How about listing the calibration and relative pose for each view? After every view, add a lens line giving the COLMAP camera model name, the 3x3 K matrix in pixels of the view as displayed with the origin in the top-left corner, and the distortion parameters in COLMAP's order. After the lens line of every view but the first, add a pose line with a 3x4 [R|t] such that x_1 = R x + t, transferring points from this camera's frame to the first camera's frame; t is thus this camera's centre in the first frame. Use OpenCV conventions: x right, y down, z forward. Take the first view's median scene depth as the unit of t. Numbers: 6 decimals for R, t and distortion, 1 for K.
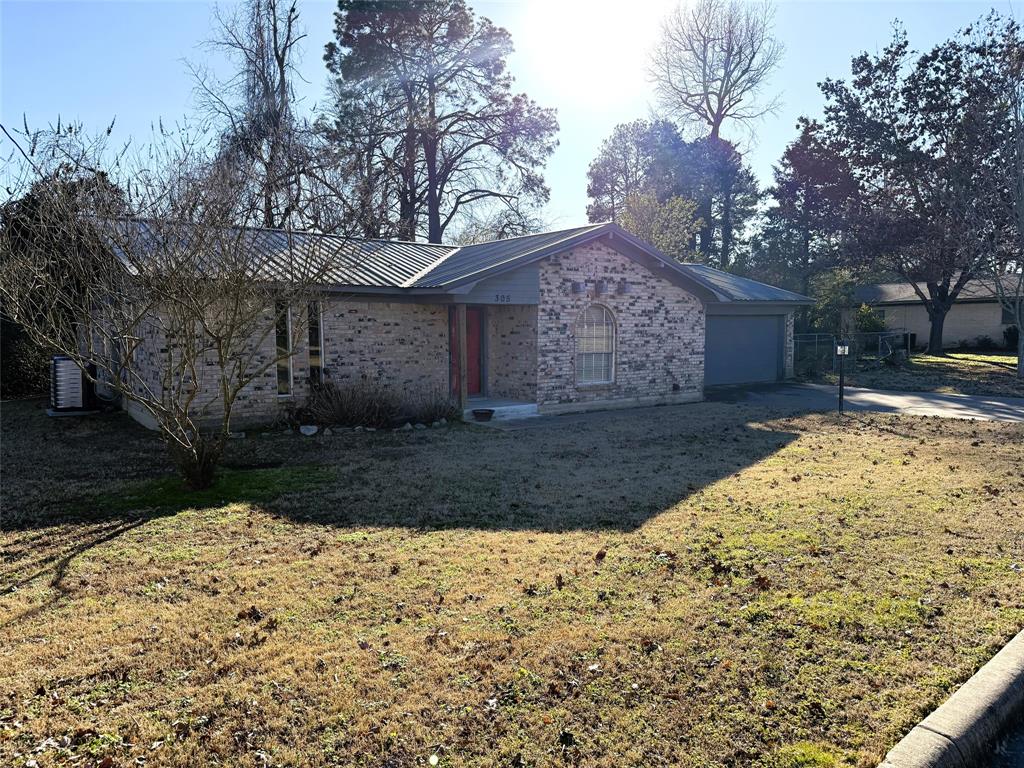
lens RADIAL K [[719.9, 0, 510.4], [0, 719.9, 391.2], [0, 0, 1]] dist [0.060102, -0.068817]
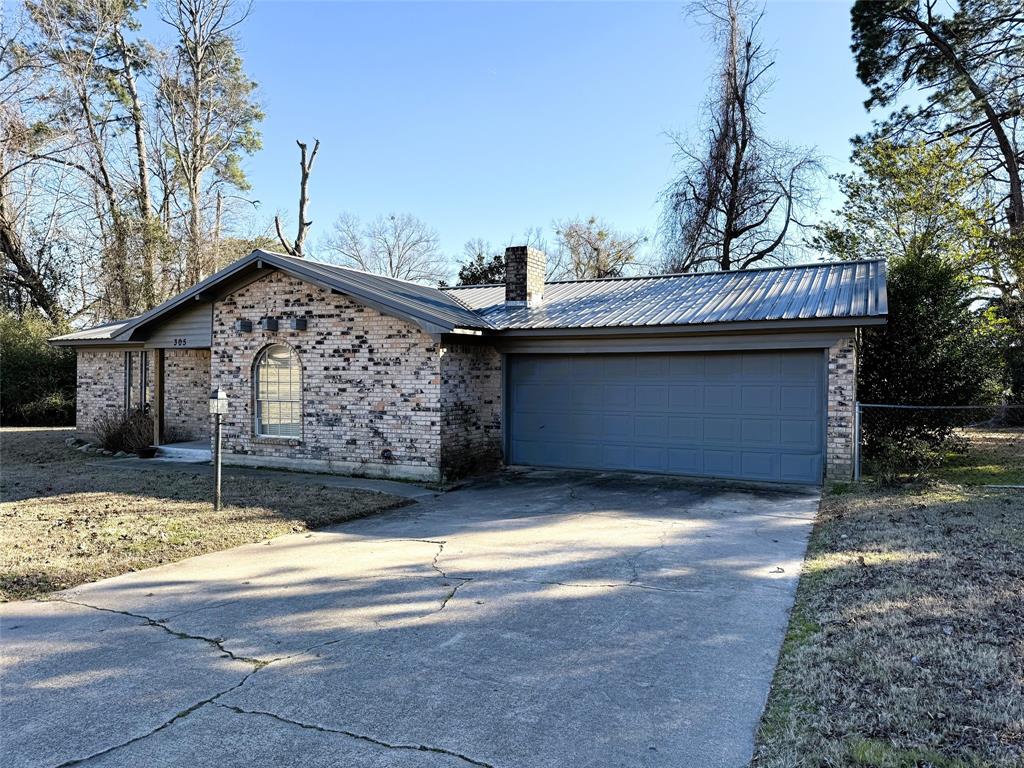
lens RADIAL K [[719.9, 0, 522.3], [0, 719.9, 391.3], [0, 0, 1]] dist [0.060102, -0.068817]
pose [[0.464107, 0.018859, -0.885578, 1.023180], [-0.087289, 0.995881, -0.024538, -0.069090], [0.881468, 0.088690, 0.463841, 0.863788]]
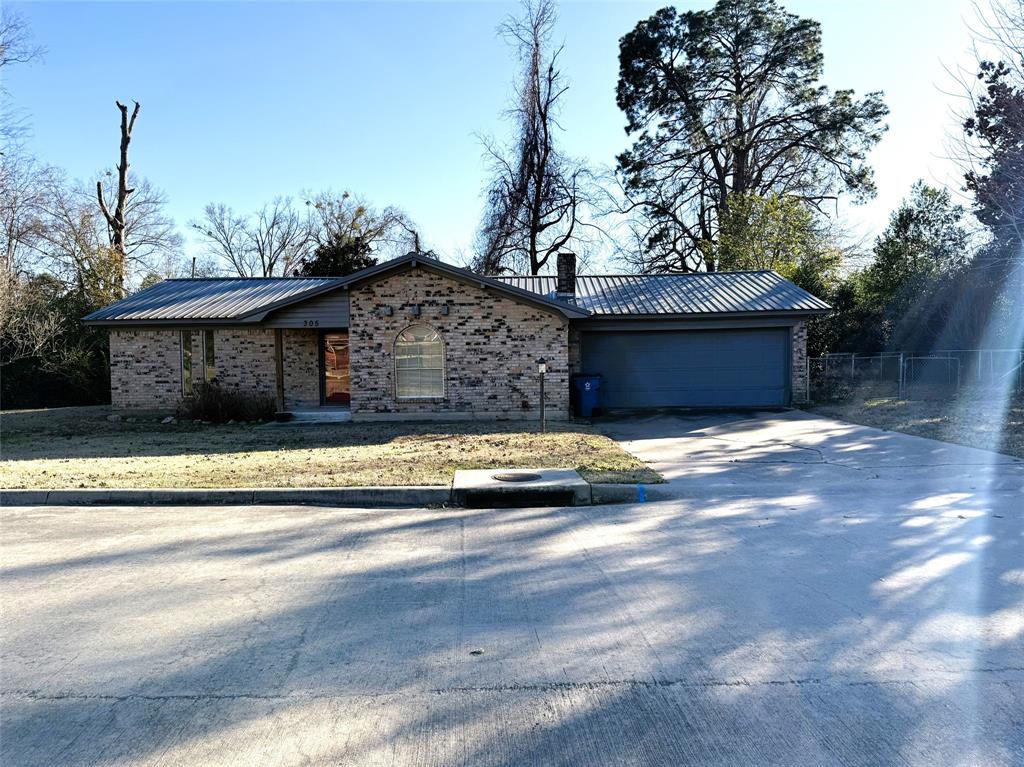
lens RADIAL K [[719.9, 0, 515.3], [0, 719.9, 389.4], [0, 0, 1]] dist [0.060102, -0.068817]
pose [[0.788461, 0.025205, -0.614568, 0.922614], [-0.042678, 0.998994, -0.013782, -0.013332], [0.613602, 0.037096, 0.788744, 0.221603]]
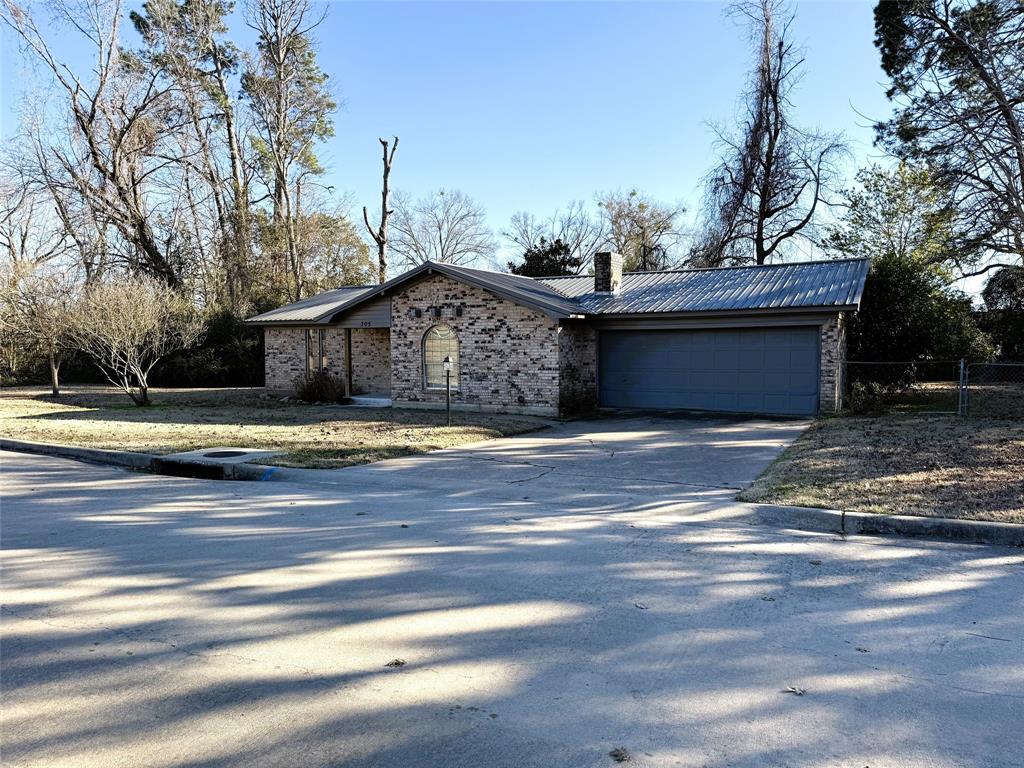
lens RADIAL K [[719.9, 0, 522.7], [0, 719.9, 396.7], [0, 0, 1]] dist [0.060102, -0.068817]
pose [[0.424096, 0.064405, -0.903324, 1.322708], [-0.078607, 0.996321, 0.034131, -0.051293], [0.902199, 0.056533, 0.427598, 0.602755]]
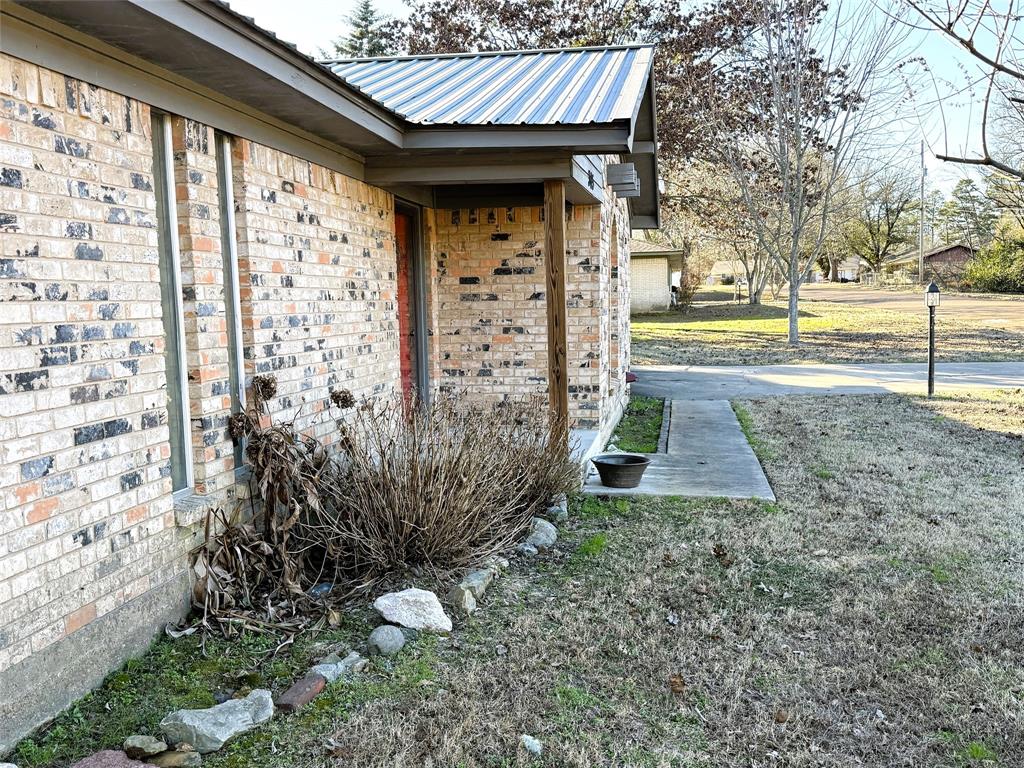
lens RADIAL K [[1008.0, 0, 513.3], [0, 1008.0, 387.6], [0, 0, 1]] dist [0.071542, 0.000000]
pose [[0.683474, -0.074440, 0.726170, -0.415495], [0.083571, 0.996226, 0.023467, -0.025732], [-0.725176, 0.044647, 0.687115, 0.571586]]
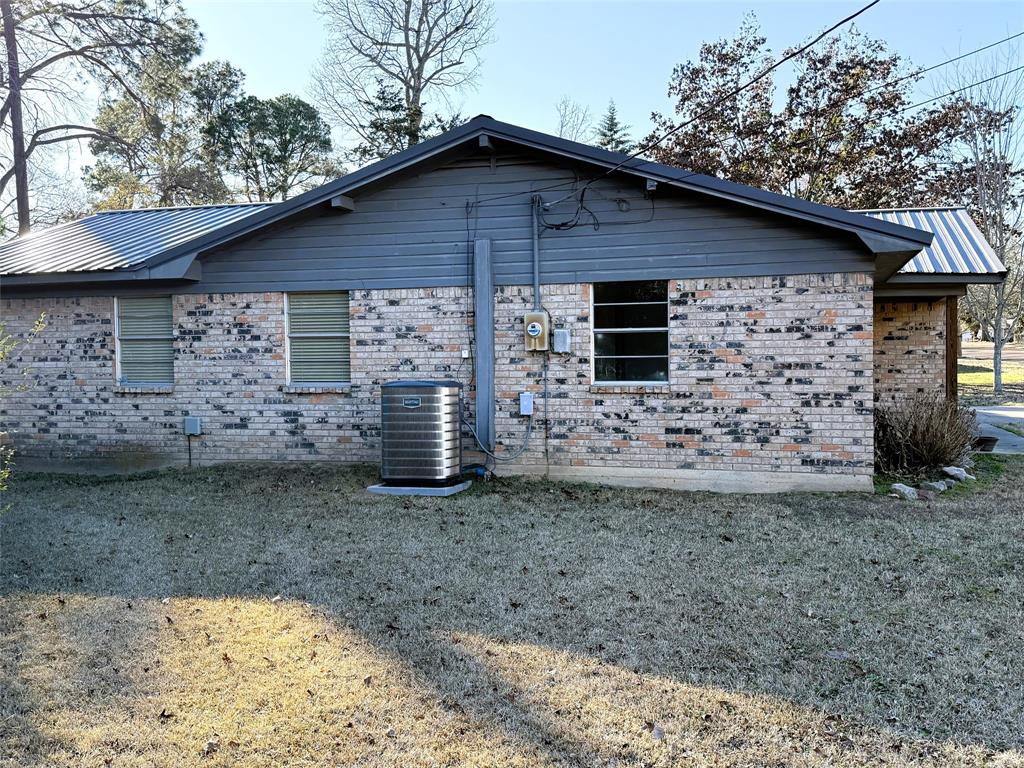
lens RADIAL K [[1008.0, 0, 511.1], [0, 1008.0, 385.0], [0, 0, 1]] dist [0.071542, 0.000000]
pose [[0.761527, -0.023472, 0.647709, -0.963414], [0.066023, 0.996955, -0.041497, -0.013601], [-0.644762, 0.074365, 0.760757, 0.430368]]
